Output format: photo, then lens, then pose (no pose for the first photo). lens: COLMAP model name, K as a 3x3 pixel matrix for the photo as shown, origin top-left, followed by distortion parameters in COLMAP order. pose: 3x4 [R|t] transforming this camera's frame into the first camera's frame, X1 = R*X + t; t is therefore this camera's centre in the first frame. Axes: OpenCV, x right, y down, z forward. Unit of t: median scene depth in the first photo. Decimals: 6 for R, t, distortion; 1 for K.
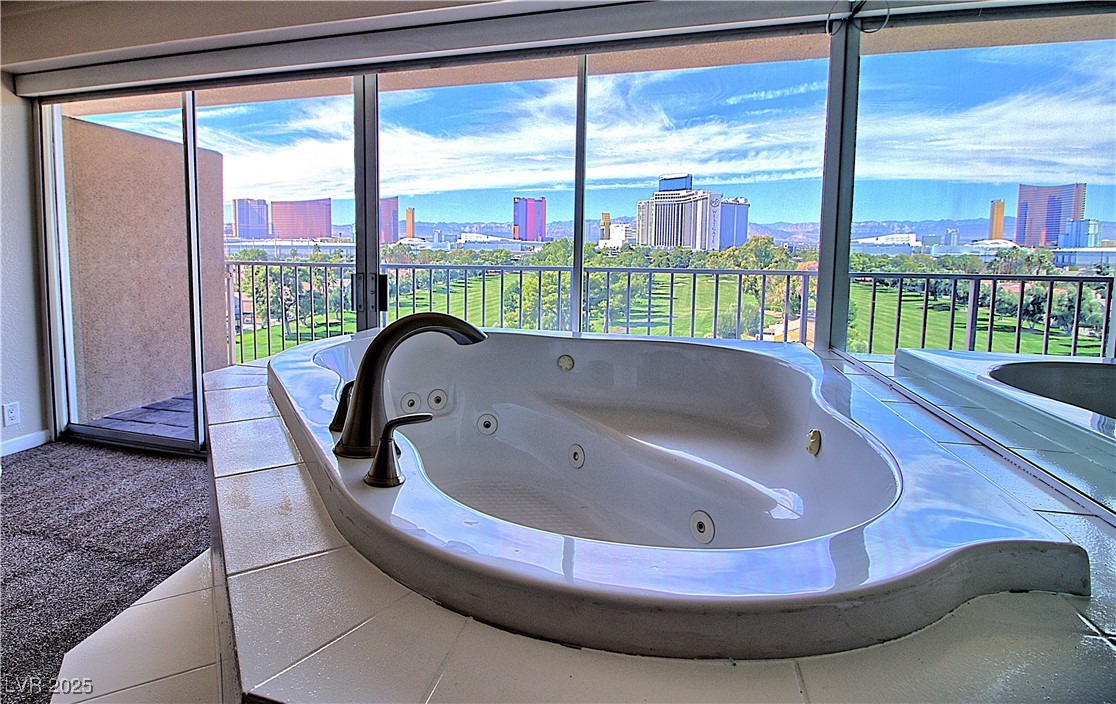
lens RADIAL K [[602.3, 0, 557.2], [0, 602.3, 292.5], [0, 0, 1]] dist [-0.001618, -0.000175]
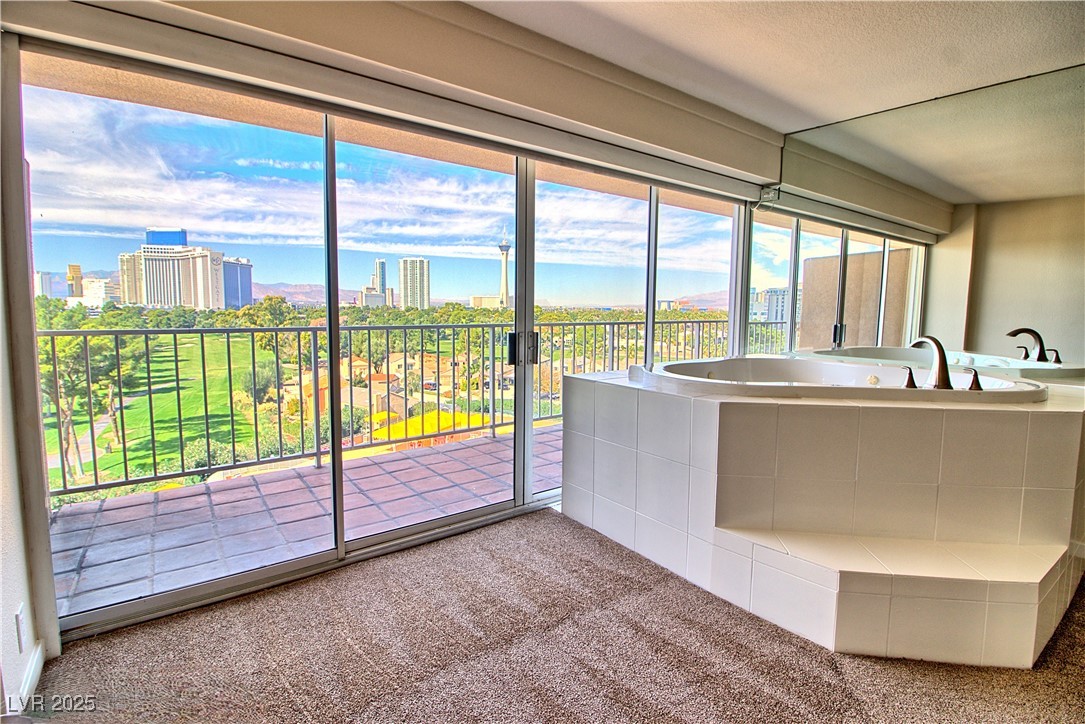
lens RADIAL K [[541.7, 0, 542.5], [0, 541.7, 362.0], [0, 0, 1]] dist [-0.014726, -0.000750]
pose [[0.572480, -0.084117, 0.815593, -0.180249], [0.060077, 0.996353, 0.060591, -0.005387], [-0.817715, 0.014311, 0.575445, 0.058561]]
